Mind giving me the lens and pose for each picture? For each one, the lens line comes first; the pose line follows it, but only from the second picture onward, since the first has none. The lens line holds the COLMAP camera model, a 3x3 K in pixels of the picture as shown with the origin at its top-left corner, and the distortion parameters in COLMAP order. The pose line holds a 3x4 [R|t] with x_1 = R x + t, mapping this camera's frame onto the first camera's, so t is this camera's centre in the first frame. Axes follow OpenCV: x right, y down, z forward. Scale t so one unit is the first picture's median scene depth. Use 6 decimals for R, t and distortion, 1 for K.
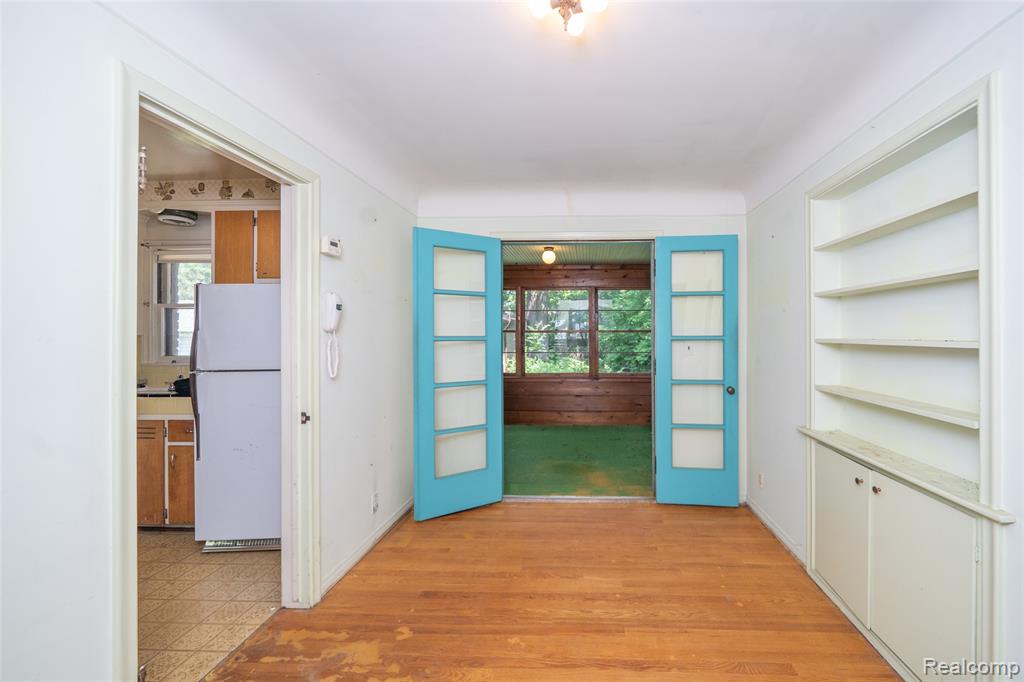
lens RADIAL K [[383.2, 0, 568.1], [0, 383.2, 335.4], [0, 0, 1]] dist [0.000117, 0.000030]
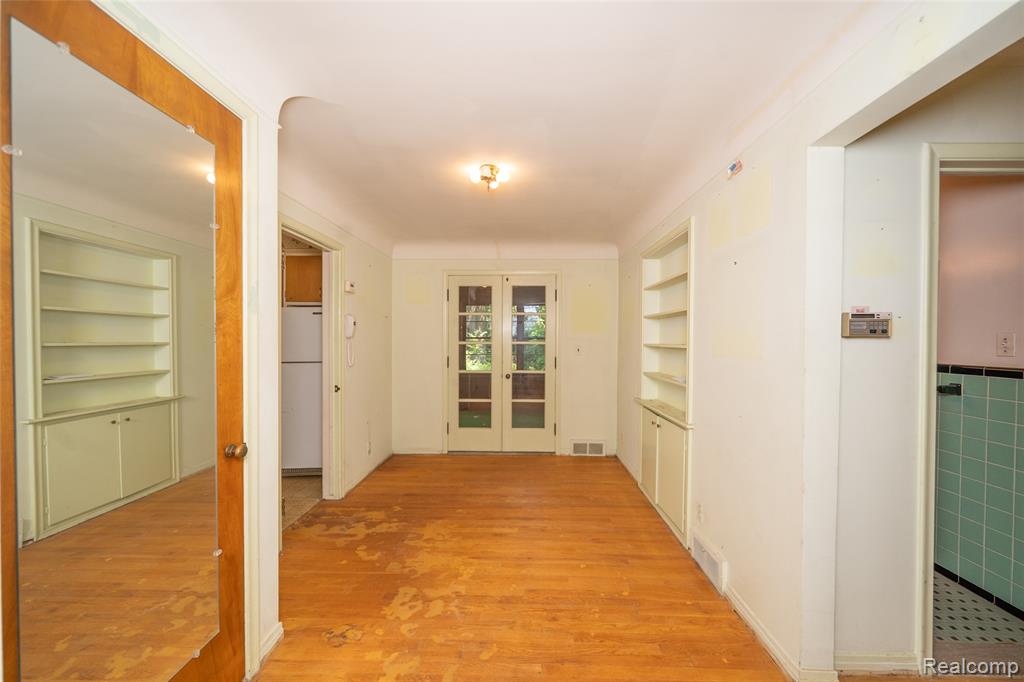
lens RADIAL K [[357.7, 0, 512.0], [0, 357.7, 341.0], [0, 0, 1]] dist [0.000266, 0.000014]
pose [[0.999851, 0.004734, 0.016607, 0.056250], [-0.004726, 0.999989, -0.000505, 0.001003], [-0.016610, 0.000426, 0.999862, -0.526890]]
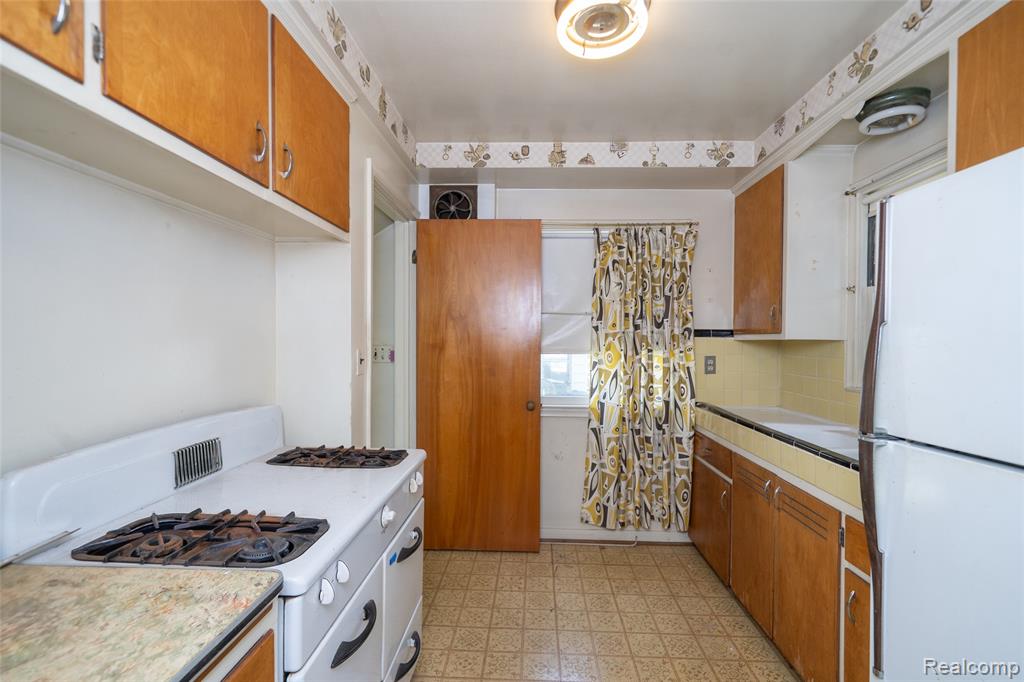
lens RADIAL K [[444.5, 0, 512.0], [0, 444.5, 341.0], [0, 0, 1]] dist [0.000022, -0.000034]
pose [[-0.011873, 0.006176, -0.999910, -0.566019], [-0.010840, 0.999921, 0.006305, 0.003396], [0.999871, 0.010914, -0.011805, 0.688105]]
